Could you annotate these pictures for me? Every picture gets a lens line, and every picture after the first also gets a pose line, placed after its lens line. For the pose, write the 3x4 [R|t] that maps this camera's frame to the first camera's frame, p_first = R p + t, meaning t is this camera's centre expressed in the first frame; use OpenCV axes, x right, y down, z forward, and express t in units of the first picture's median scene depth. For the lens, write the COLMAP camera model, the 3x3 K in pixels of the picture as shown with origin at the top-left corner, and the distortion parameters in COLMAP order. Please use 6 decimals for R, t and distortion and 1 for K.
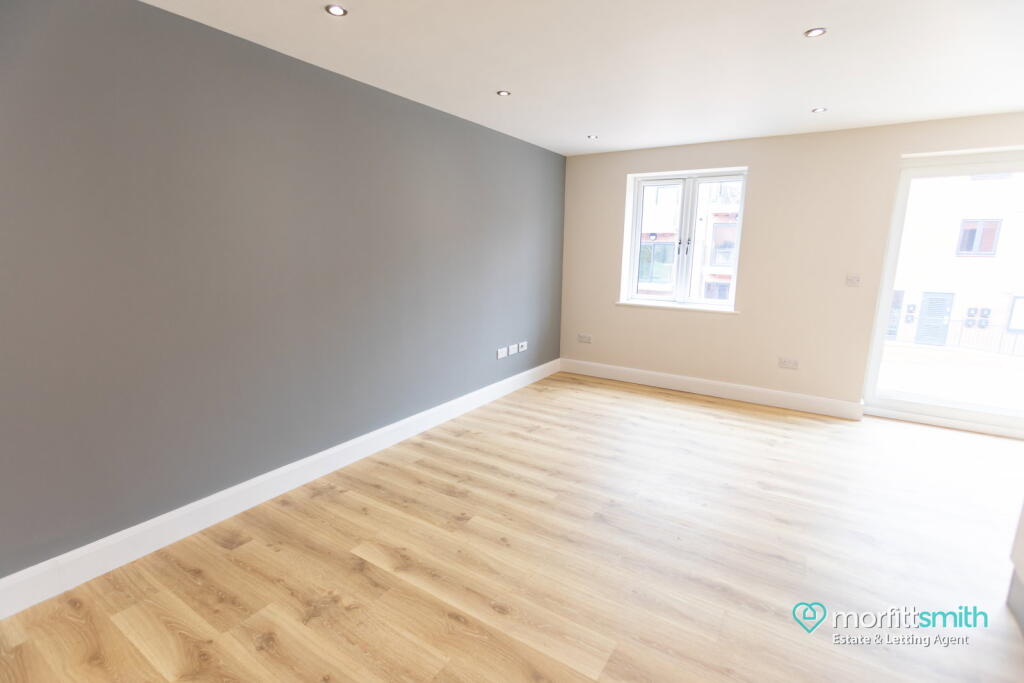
lens RADIAL K [[483.7, 0, 514.5], [0, 483.7, 343.3], [0, 0, 1]] dist [0.000111, 0.000155]
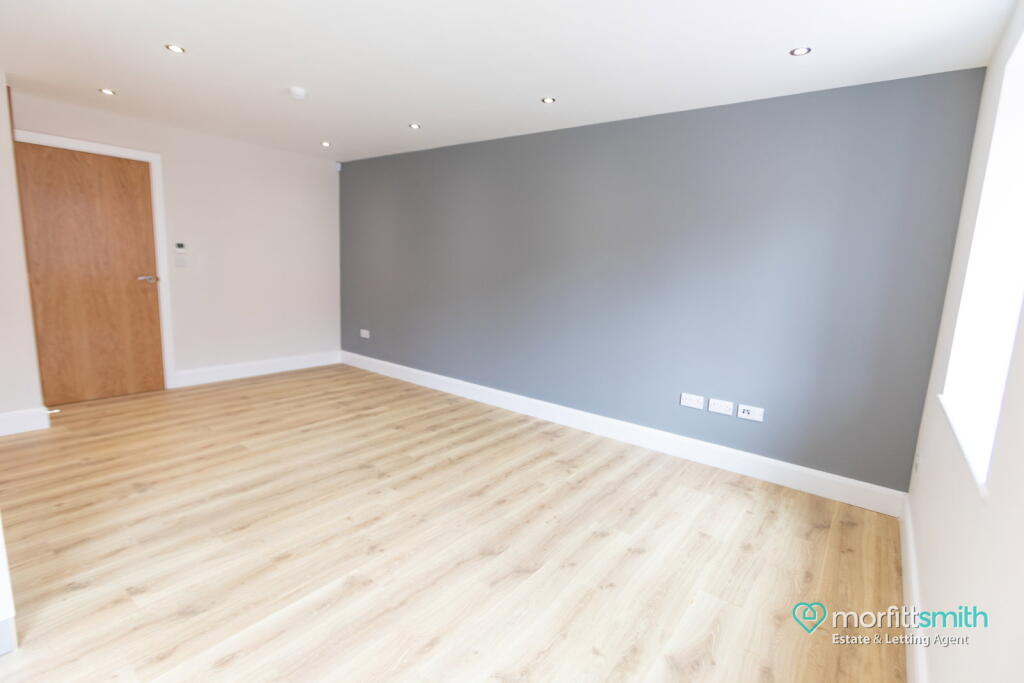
lens RADIAL K [[483.7, 0, 514.5], [0, 483.7, 343.3], [0, 0, 1]] dist [0.000111, 0.000155]
pose [[-0.094447, 0.141672, -0.985398, 1.066744], [-0.234016, 0.958927, 0.160296, -0.179209], [0.967634, 0.245738, -0.057415, 1.114291]]
